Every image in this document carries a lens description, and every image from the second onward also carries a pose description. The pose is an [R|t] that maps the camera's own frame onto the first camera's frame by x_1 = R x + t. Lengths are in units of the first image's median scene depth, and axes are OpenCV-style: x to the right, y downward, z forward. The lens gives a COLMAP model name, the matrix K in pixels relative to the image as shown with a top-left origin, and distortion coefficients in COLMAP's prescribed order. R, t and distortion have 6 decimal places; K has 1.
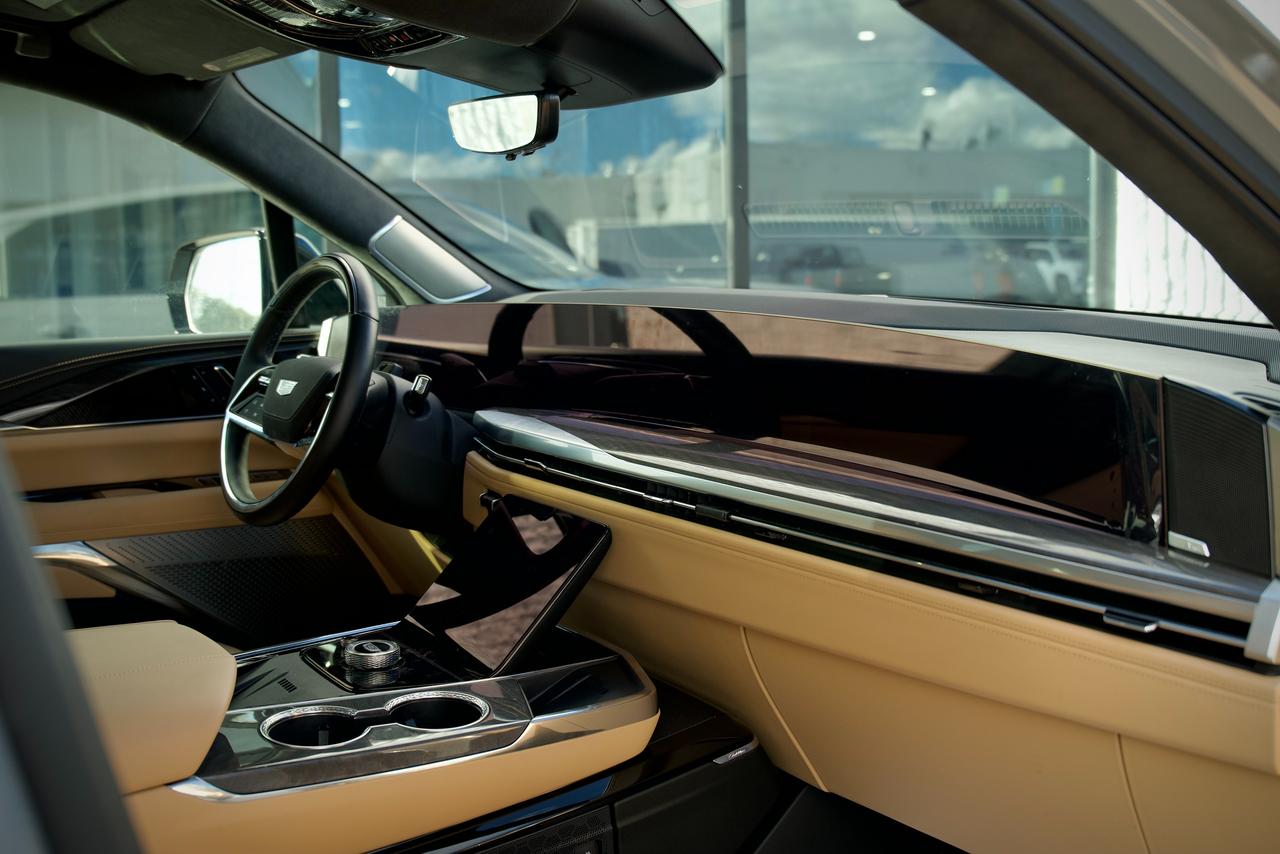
lens RADIAL K [[1364.8, 0, 640.0], [0, 1364.8, 427.0], [0, 0, 1]] dist [-0.131778, 0.104296]
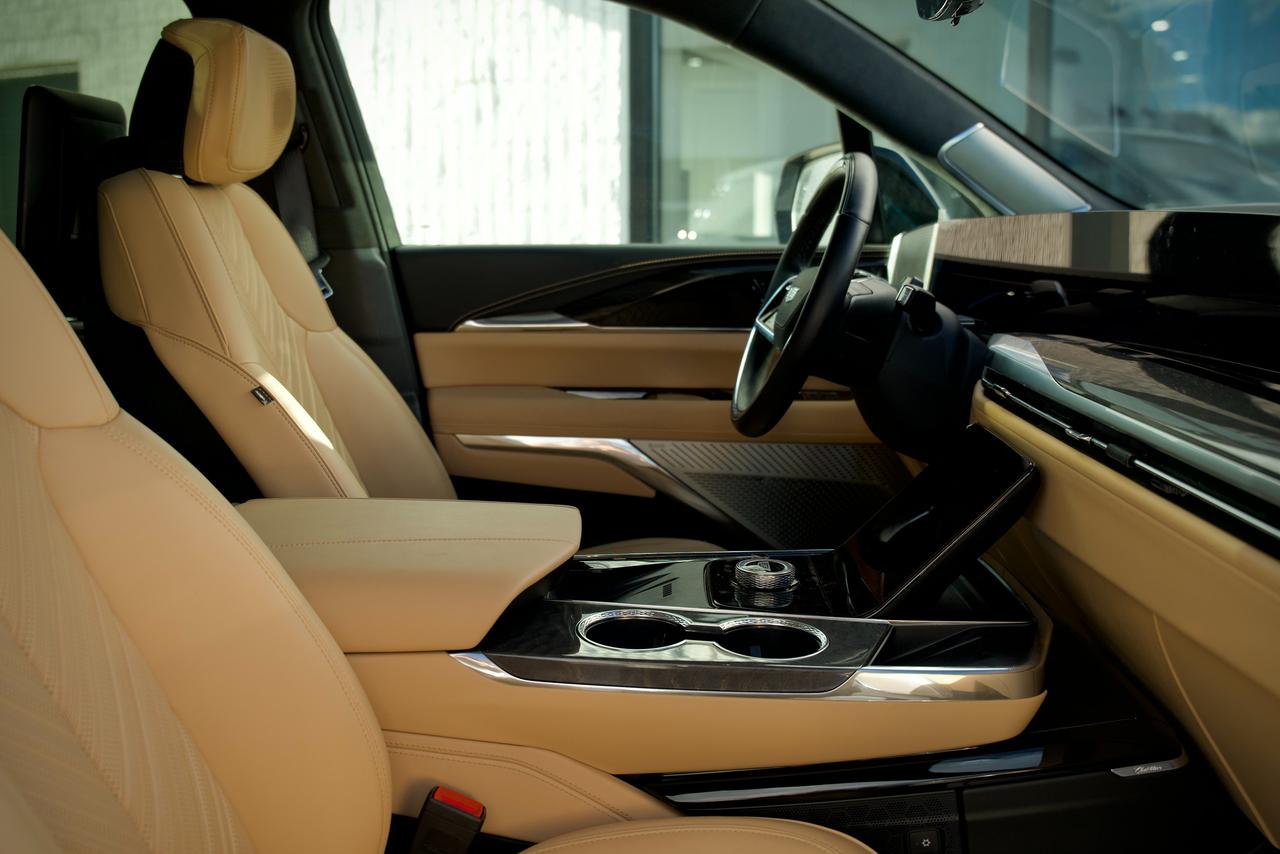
lens RADIAL K [[1364.8, 0, 640.0], [0, 1364.8, 427.0], [0, 0, 1]] dist [-0.131778, 0.104296]
pose [[0.816971, 0.098876, -0.568139, 0.191461], [-0.084500, 0.995083, 0.051669, 0.021711], [0.570455, 0.005795, 0.821309, 0.147966]]
